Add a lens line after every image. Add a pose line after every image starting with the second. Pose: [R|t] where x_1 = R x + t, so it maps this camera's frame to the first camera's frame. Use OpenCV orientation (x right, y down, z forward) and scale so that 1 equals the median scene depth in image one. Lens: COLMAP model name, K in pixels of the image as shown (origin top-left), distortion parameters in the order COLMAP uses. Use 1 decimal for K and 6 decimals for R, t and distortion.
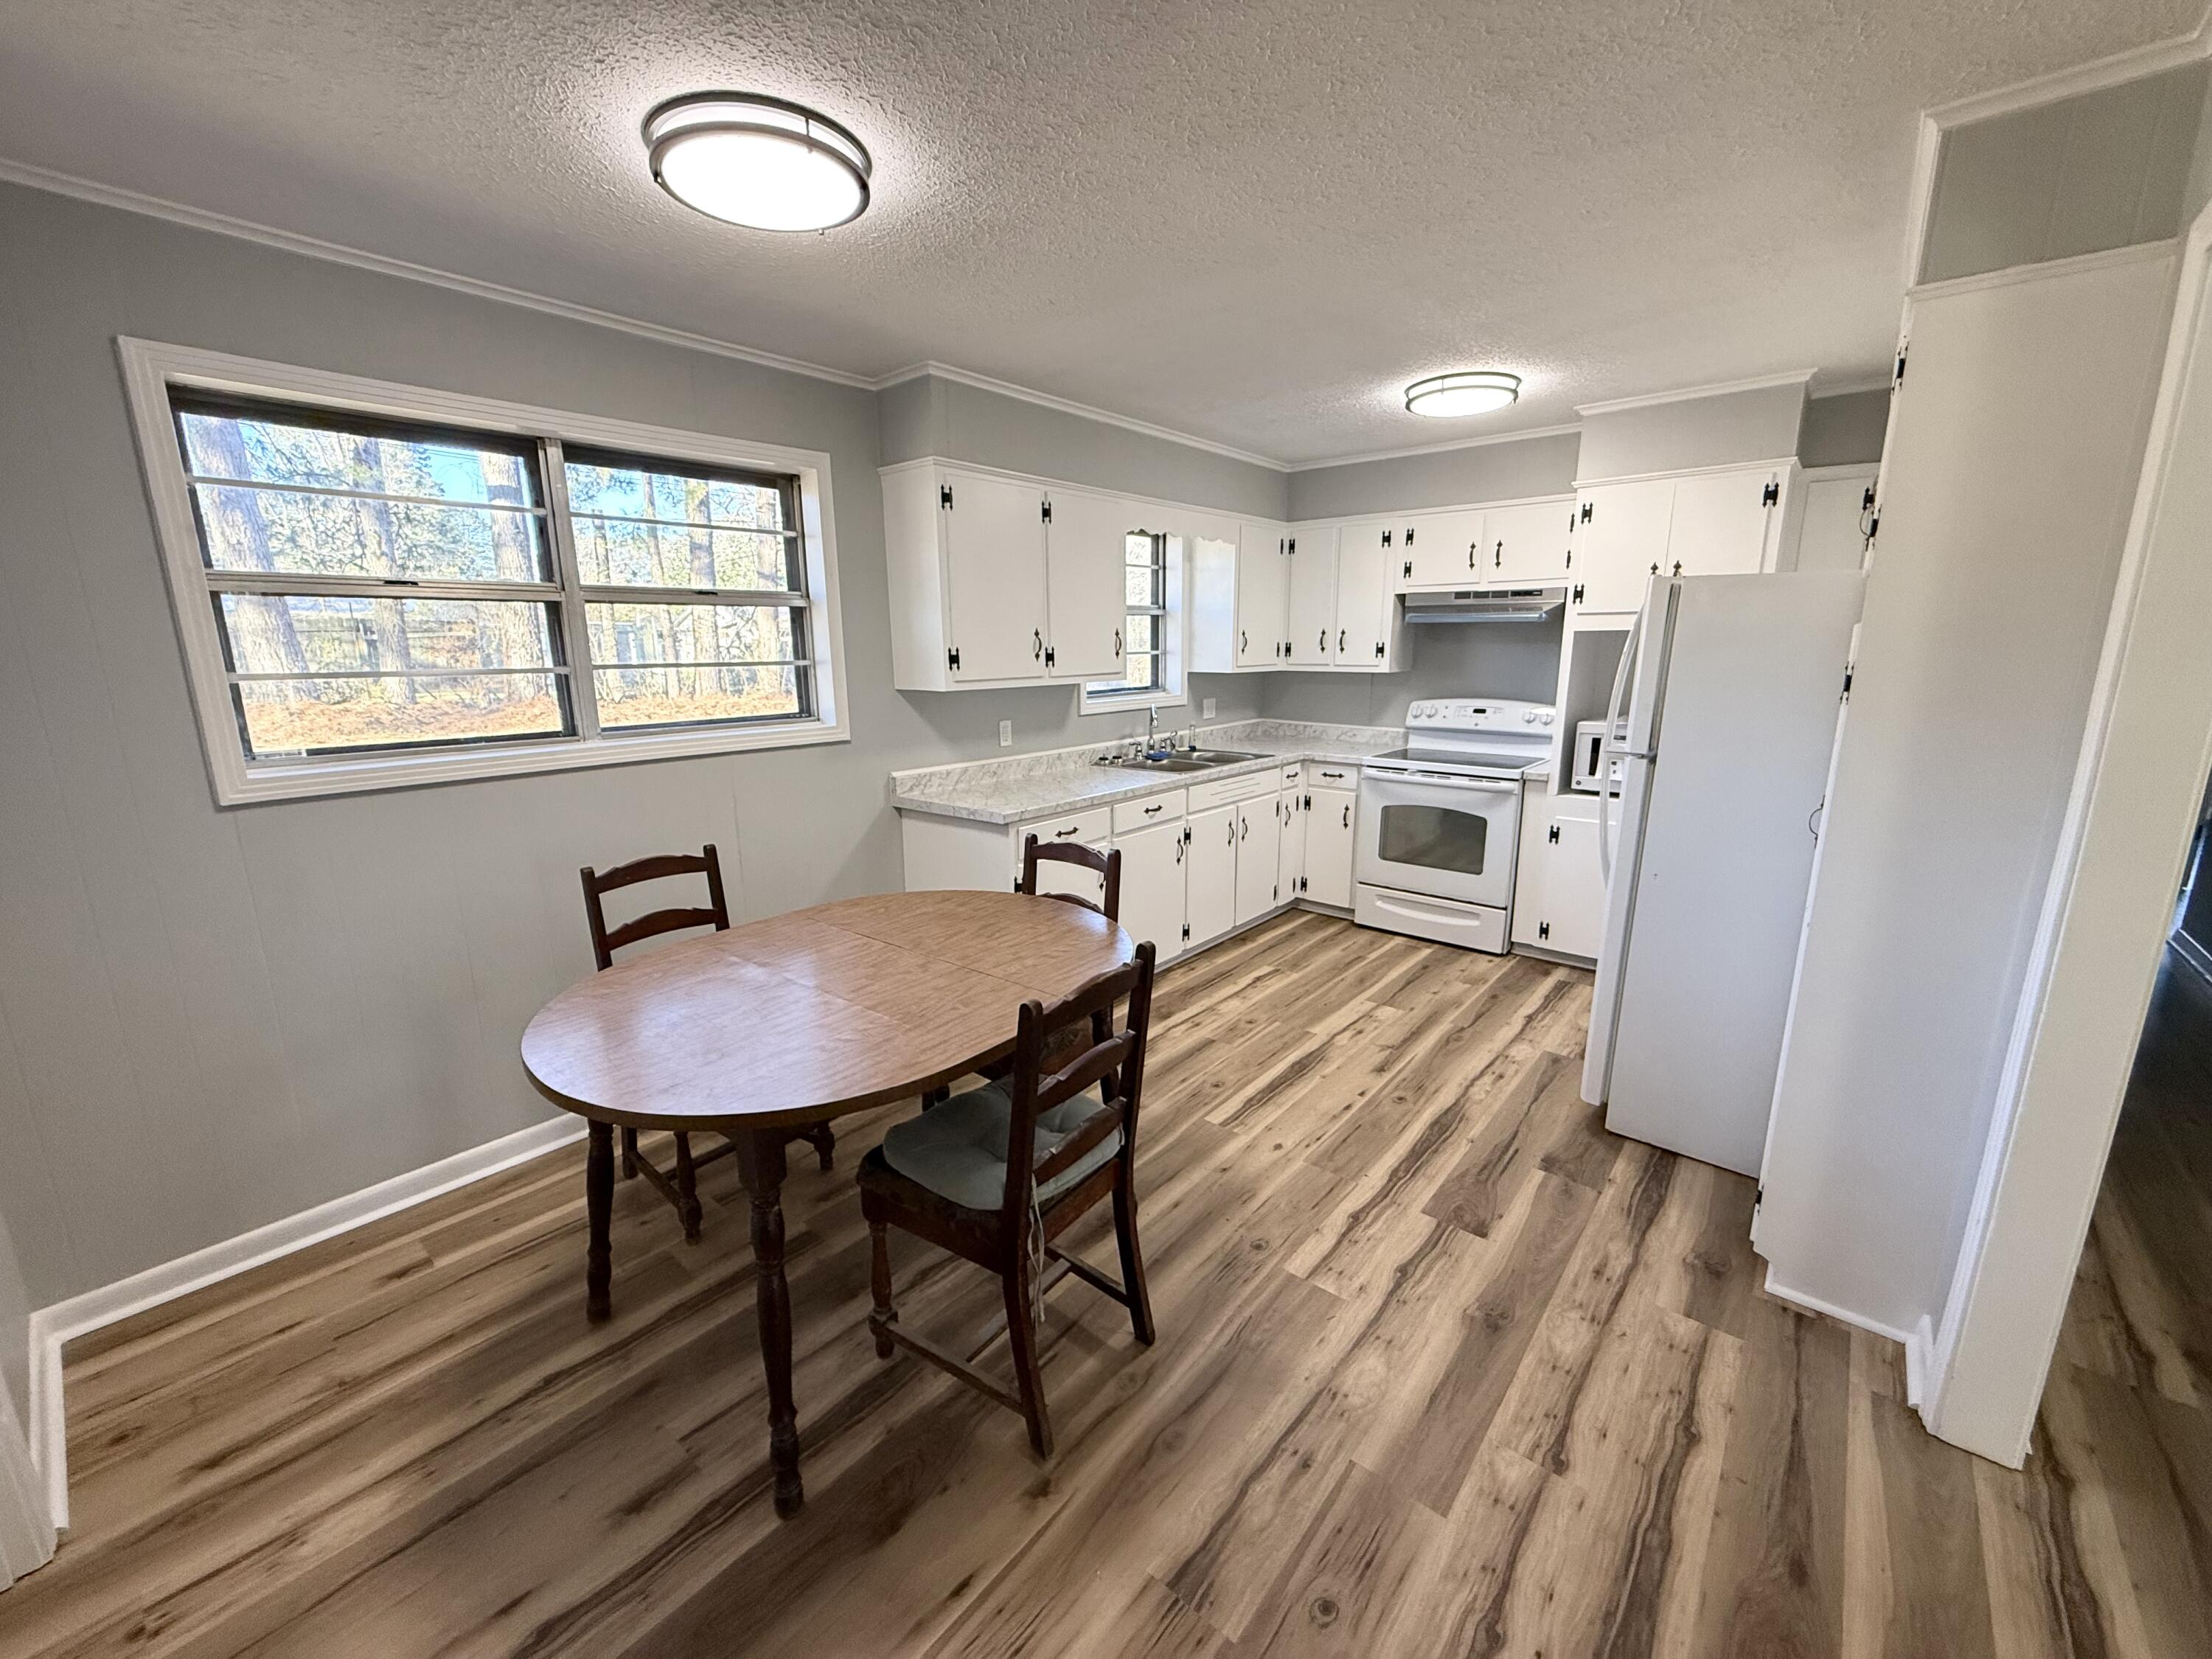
lens RADIAL K [[877.8, 0, 1099.9], [0, 877.8, 834.8], [0, 0, 1]] dist [-0.001152, 0.000262]
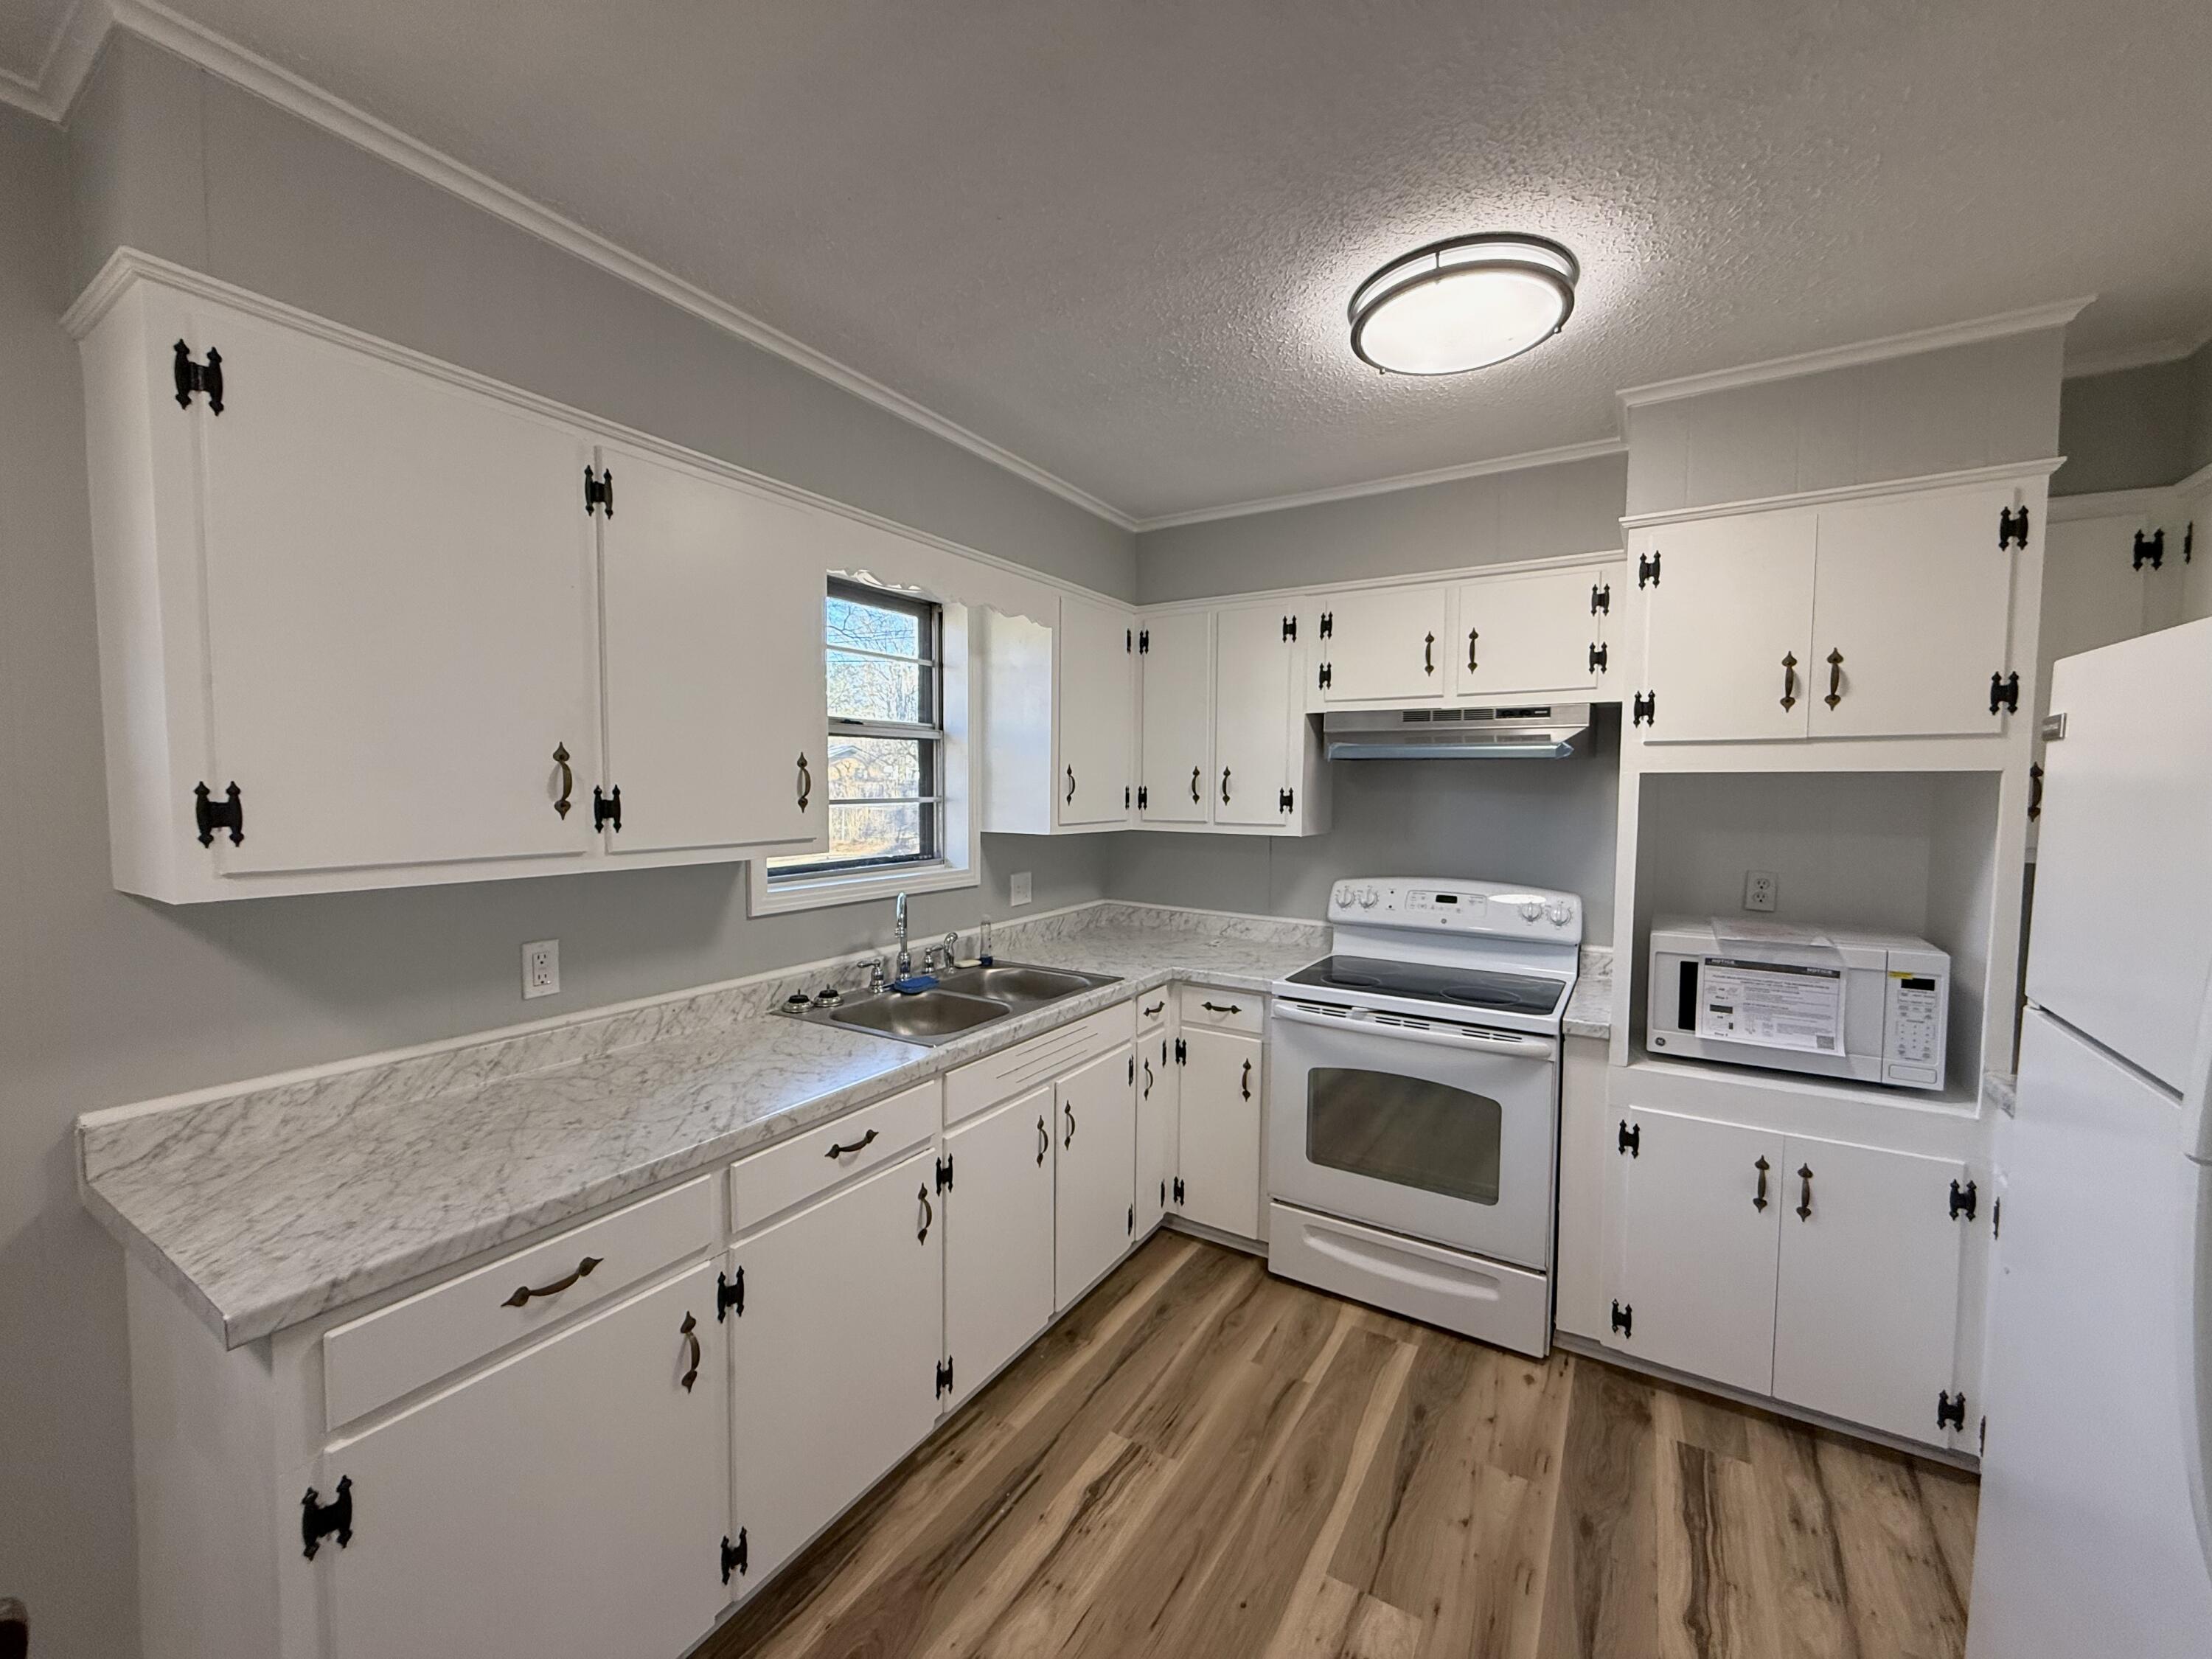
lens RADIAL K [[877.8, 0, 1099.9], [0, 877.8, 834.8], [0, 0, 1]] dist [-0.001152, 0.000262]
pose [[0.988450, 0.006940, 0.151389, 0.099561], [0.017597, 0.986937, -0.160142, -0.094492], [-0.150523, 0.160956, 0.975416, 0.440525]]
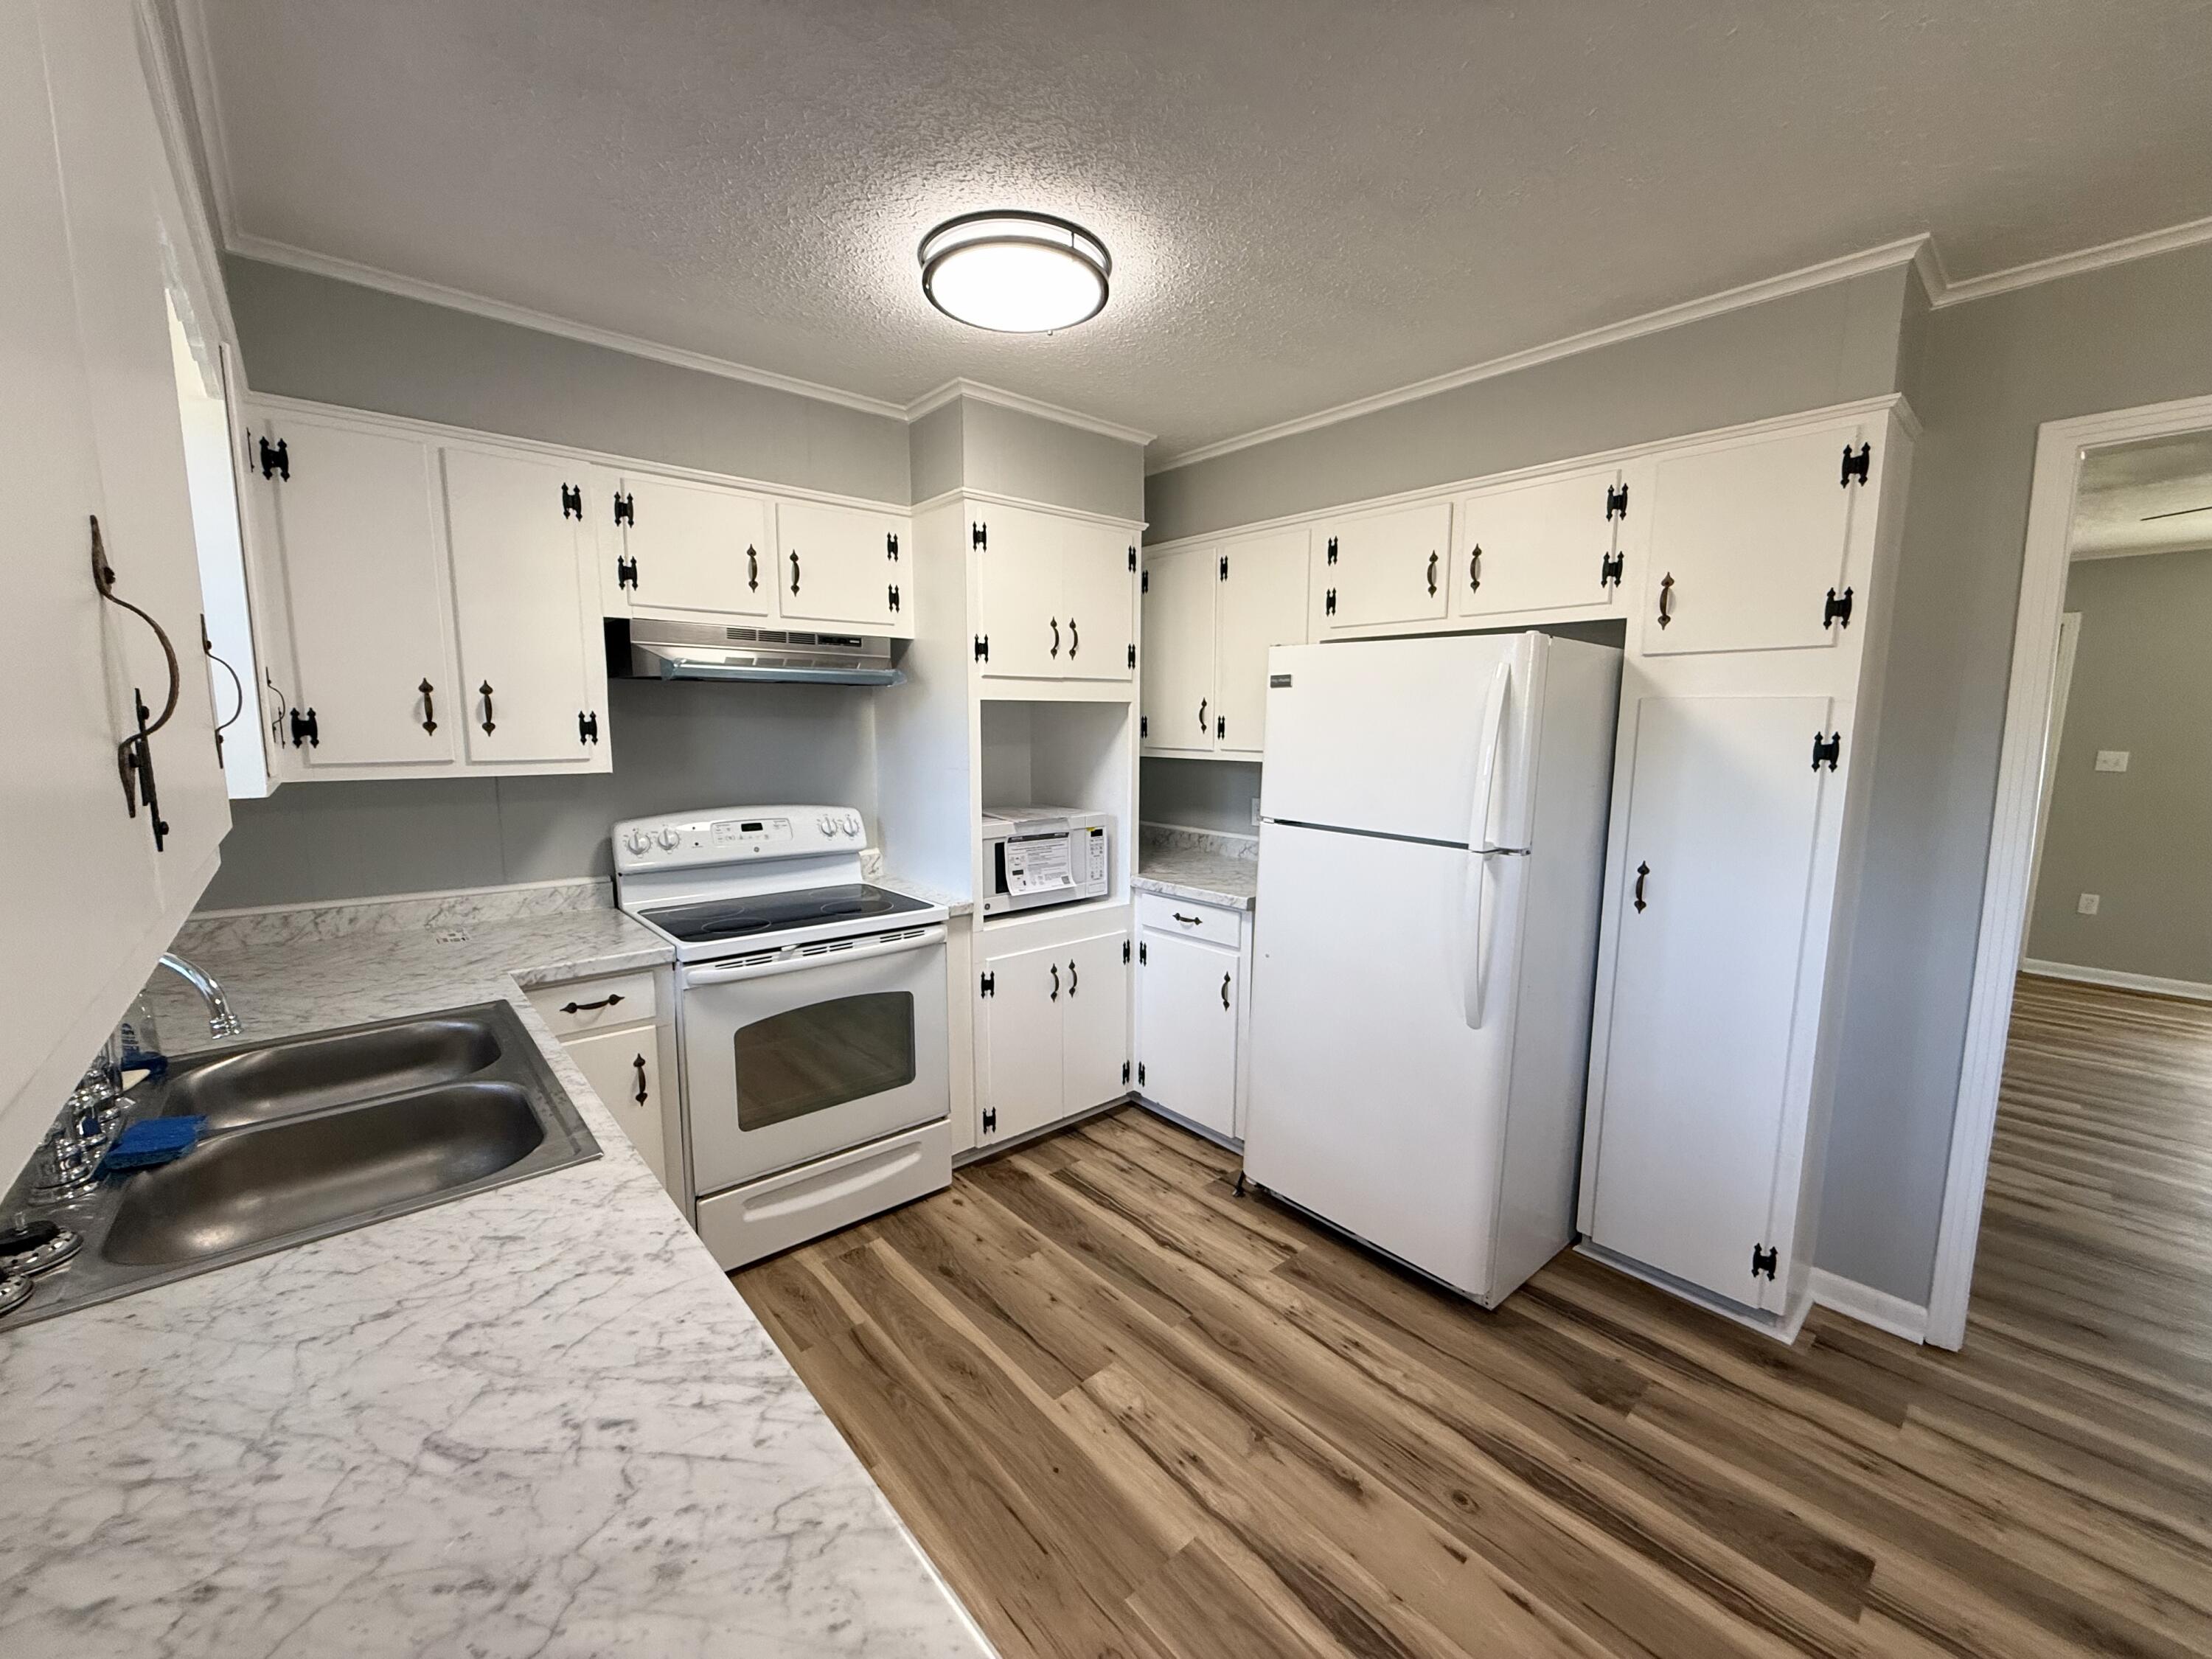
lens RADIAL K [[877.8, 0, 1099.9], [0, 877.8, 834.8], [0, 0, 1]] dist [-0.001152, 0.000262]
pose [[0.147425, -0.119779, 0.981794, -0.131624], [0.209073, 0.973984, 0.087432, -0.144318], [-0.966724, 0.192377, 0.168632, 0.694181]]
